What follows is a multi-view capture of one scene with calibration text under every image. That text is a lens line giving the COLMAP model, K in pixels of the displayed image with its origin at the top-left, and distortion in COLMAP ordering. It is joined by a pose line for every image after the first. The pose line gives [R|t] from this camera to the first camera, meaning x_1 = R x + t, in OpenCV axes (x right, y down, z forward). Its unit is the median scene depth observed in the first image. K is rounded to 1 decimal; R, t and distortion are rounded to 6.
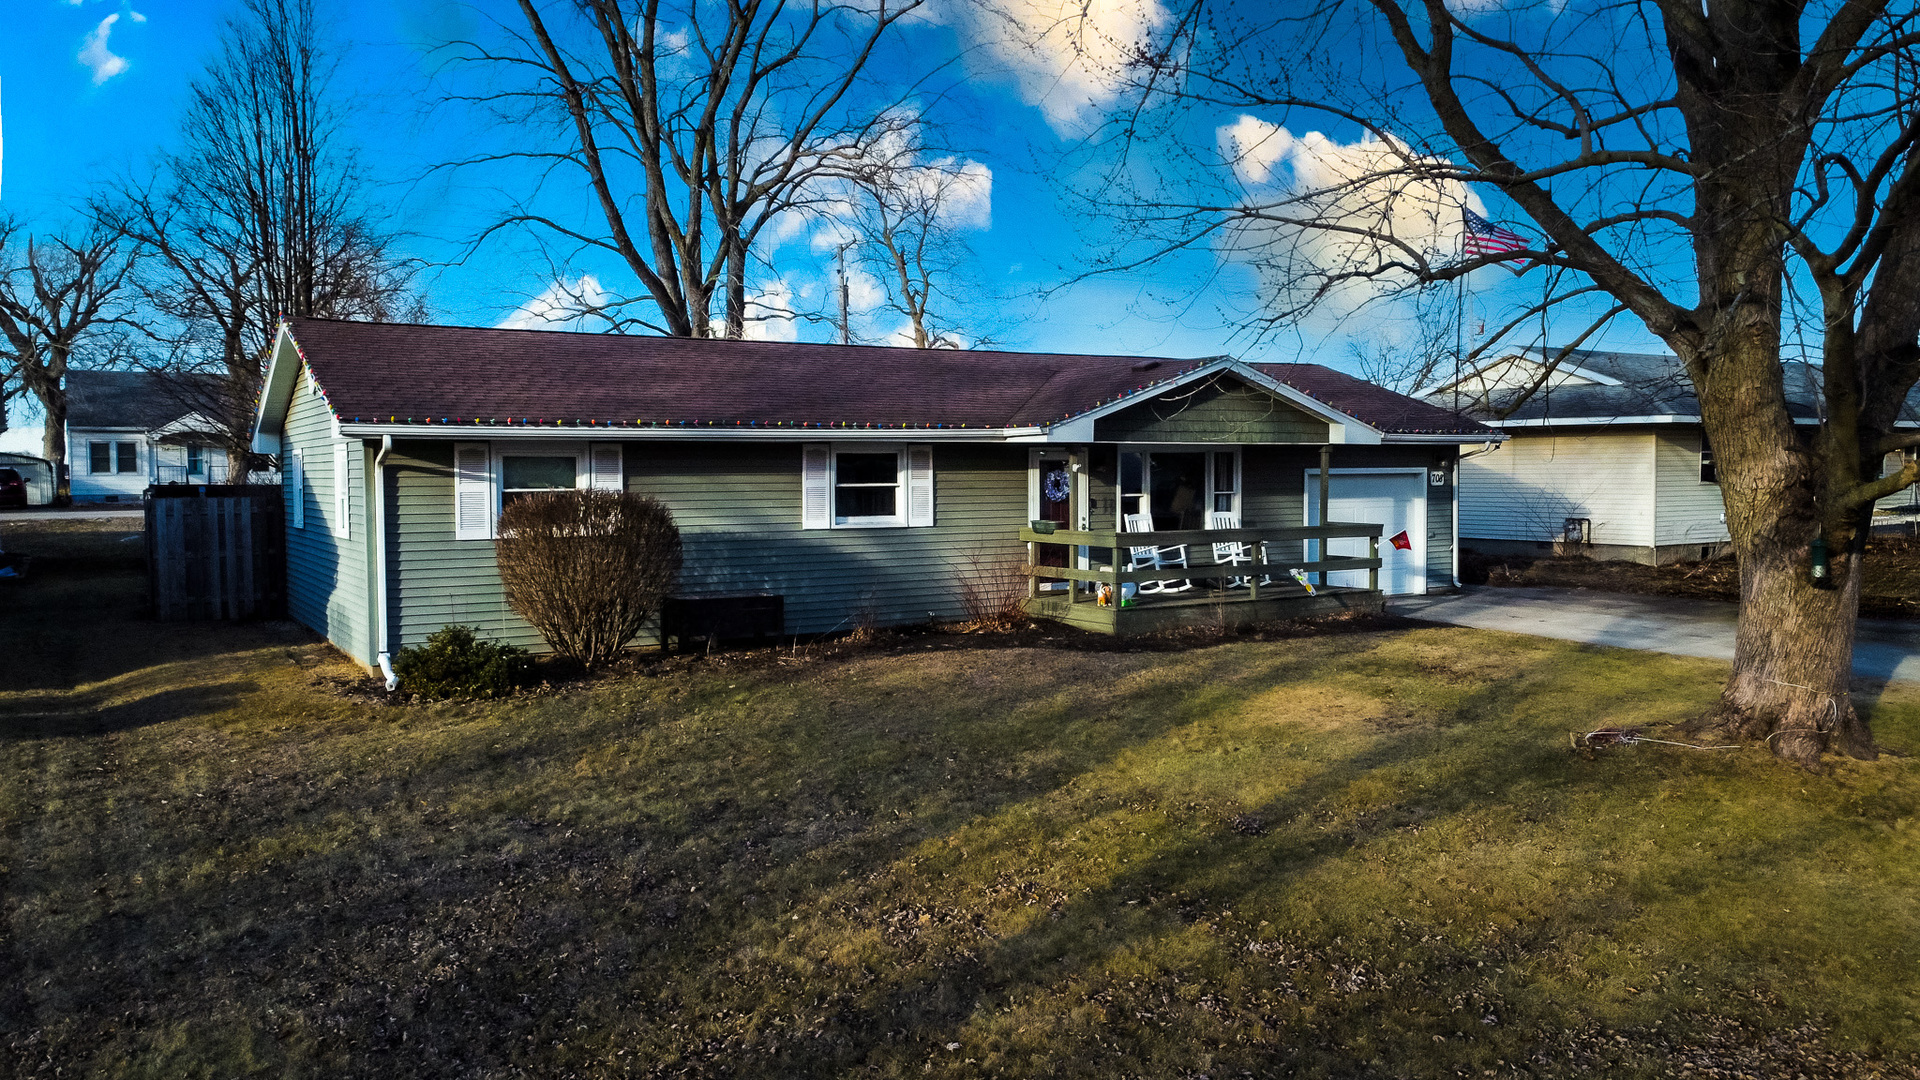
lens RADIAL K [[1390.4, 0, 943.8], [0, 1390.4, 543.8], [0, 0, 1]] dist [0.000522, -0.003157]
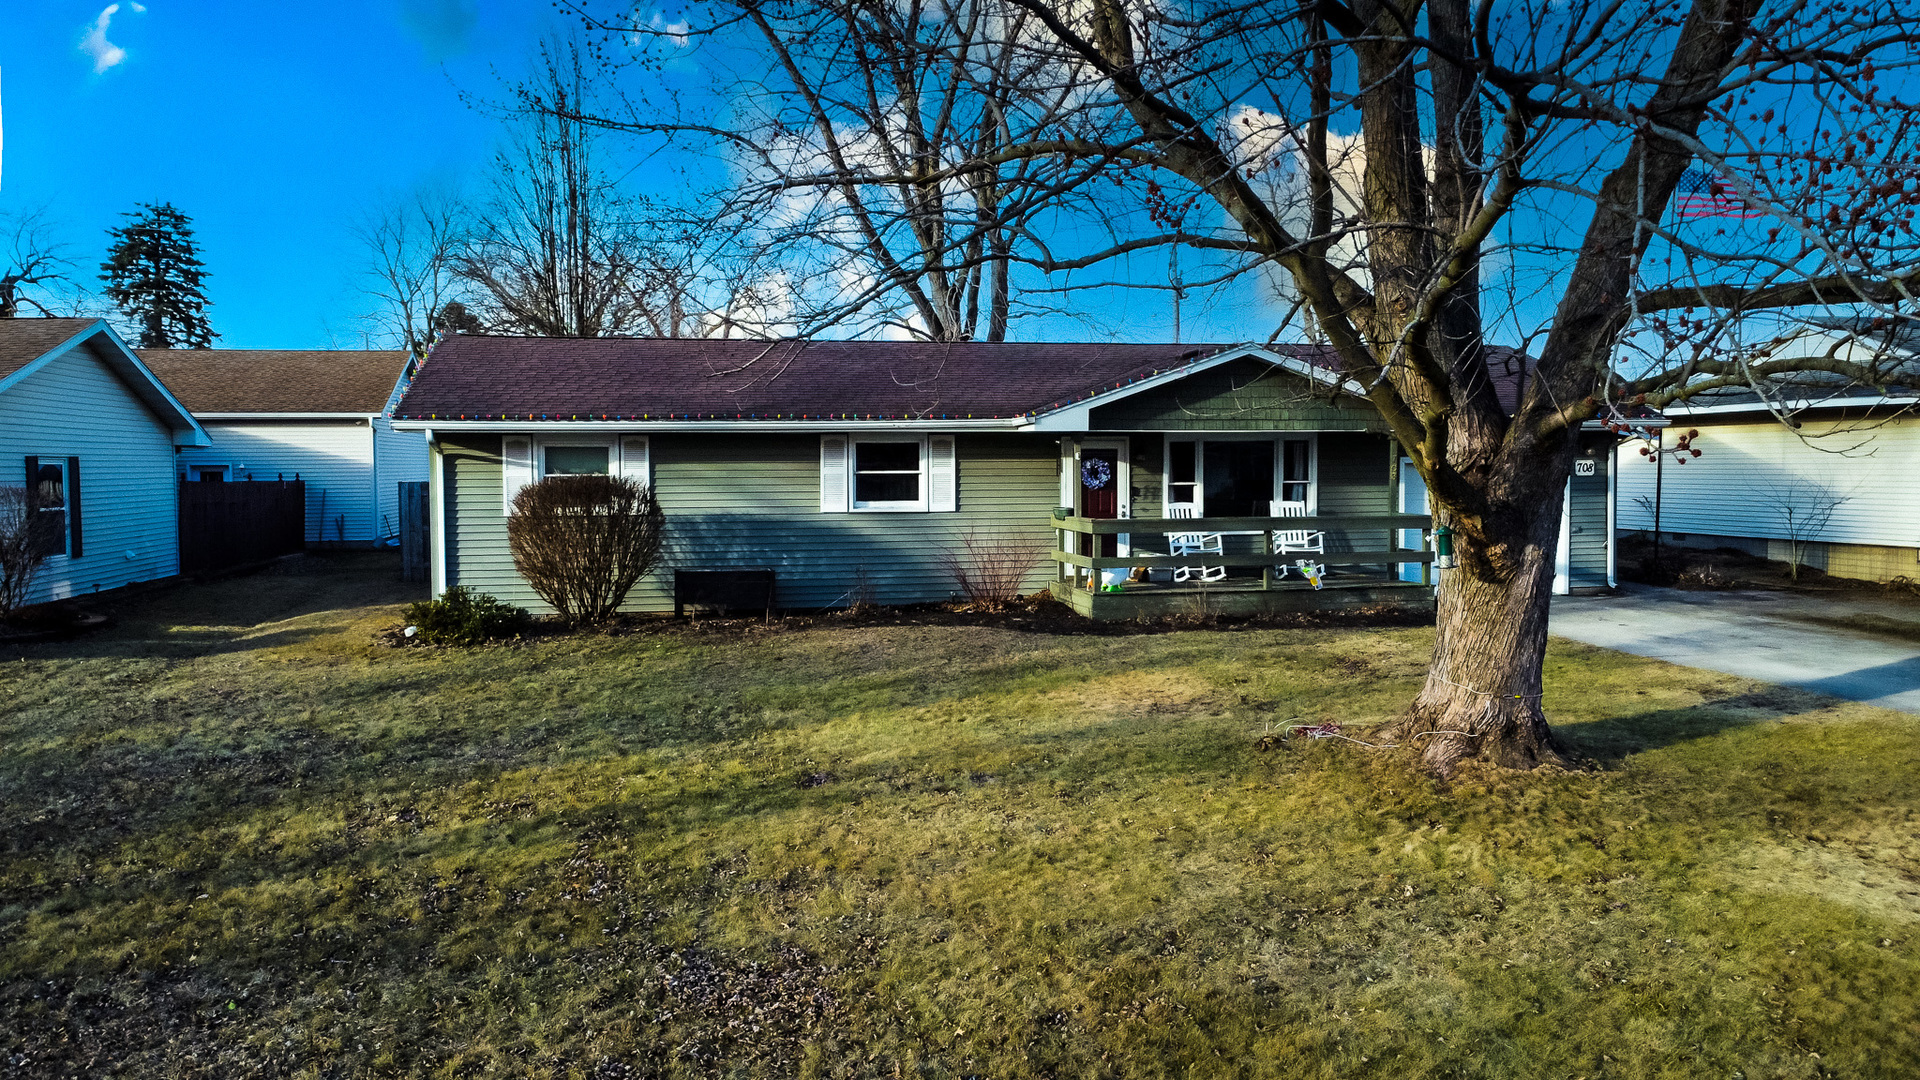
lens RADIAL K [[1390.4, 0, 957.8], [0, 1390.4, 530.6], [0, 0, 1]] dist [0.000522, -0.003157]
pose [[0.941741, 0.016332, -0.335942, 0.358444], [-0.017704, 0.999843, -0.001022, 0.003126], [0.335873, 0.006910, 0.941882, 0.004165]]
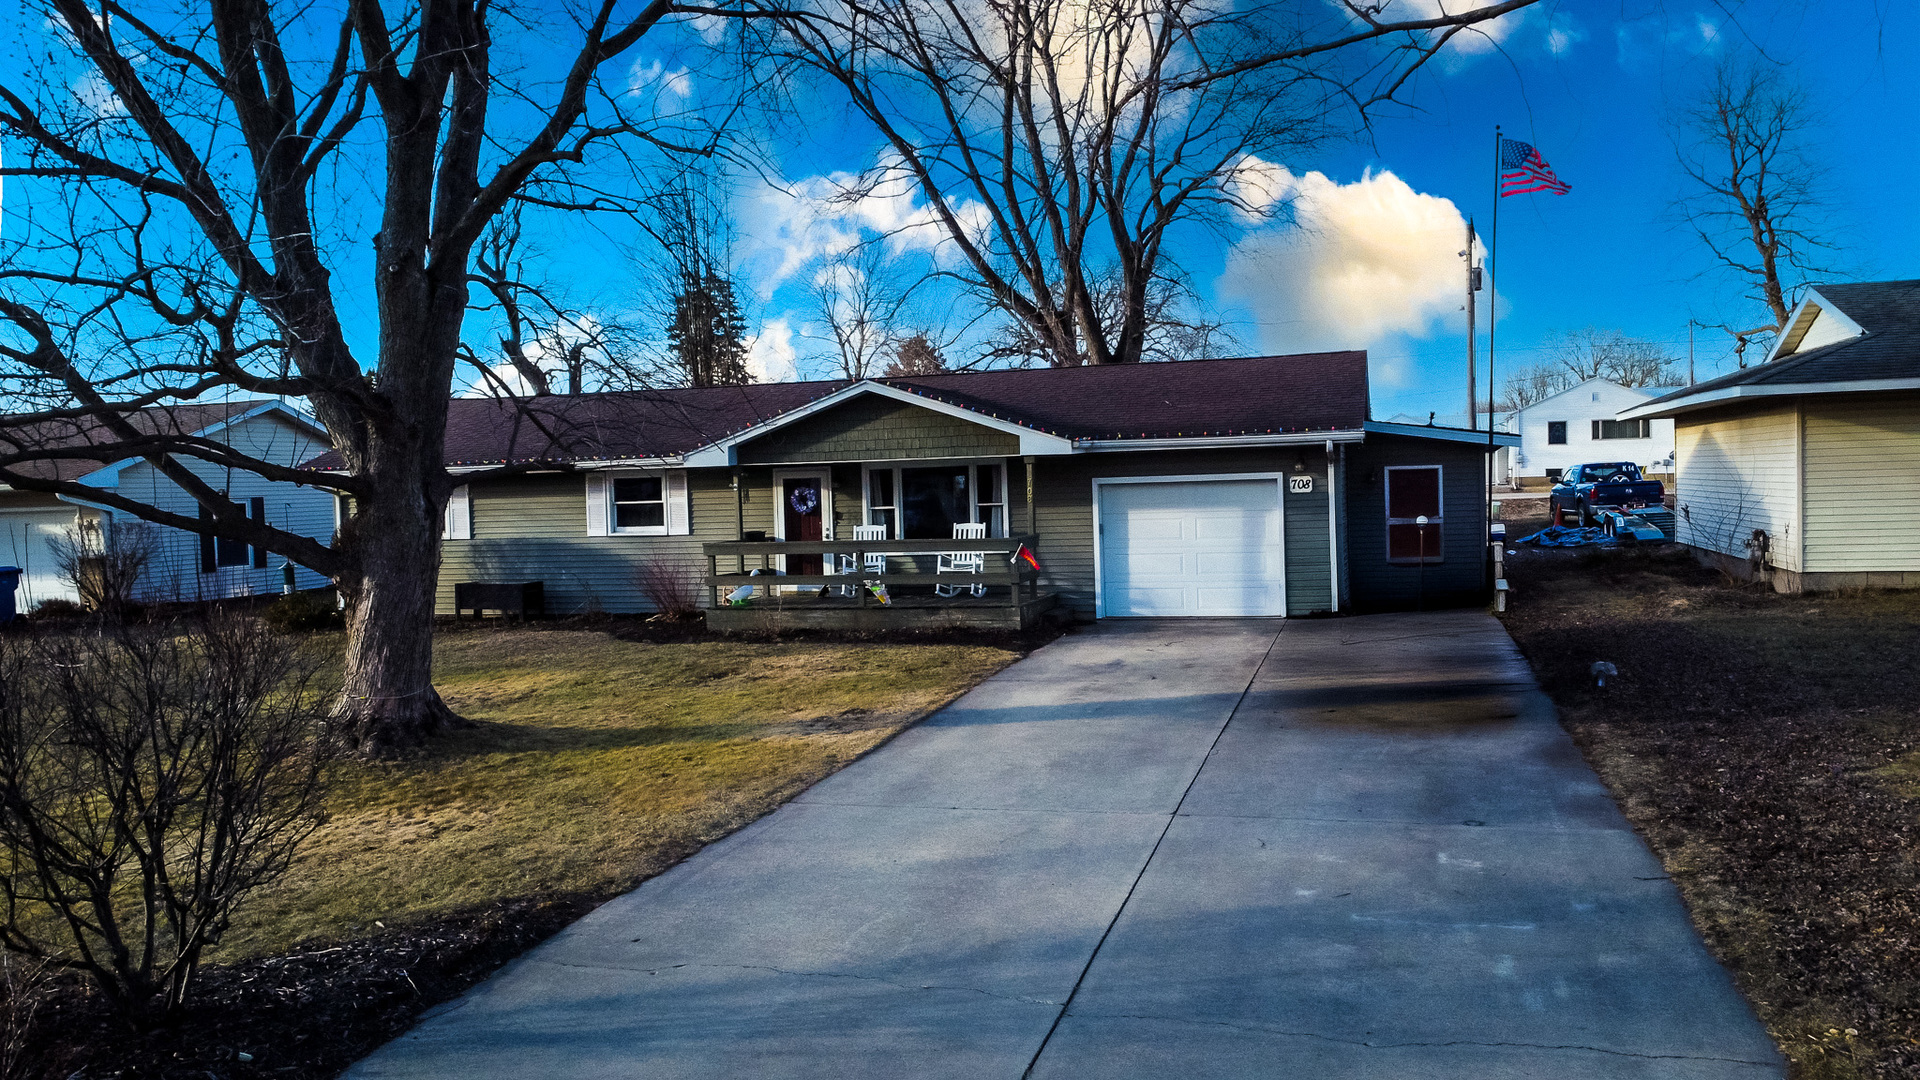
lens RADIAL K [[1390.4, 0, 964.3], [0, 1390.4, 544.0], [0, 0, 1]] dist [0.000522, -0.003157]
pose [[0.688035, 0.018970, -0.725430, 1.090495], [-0.012675, 0.999820, 0.014124, -0.025622], [0.725567, -0.000523, 0.688151, 0.331430]]
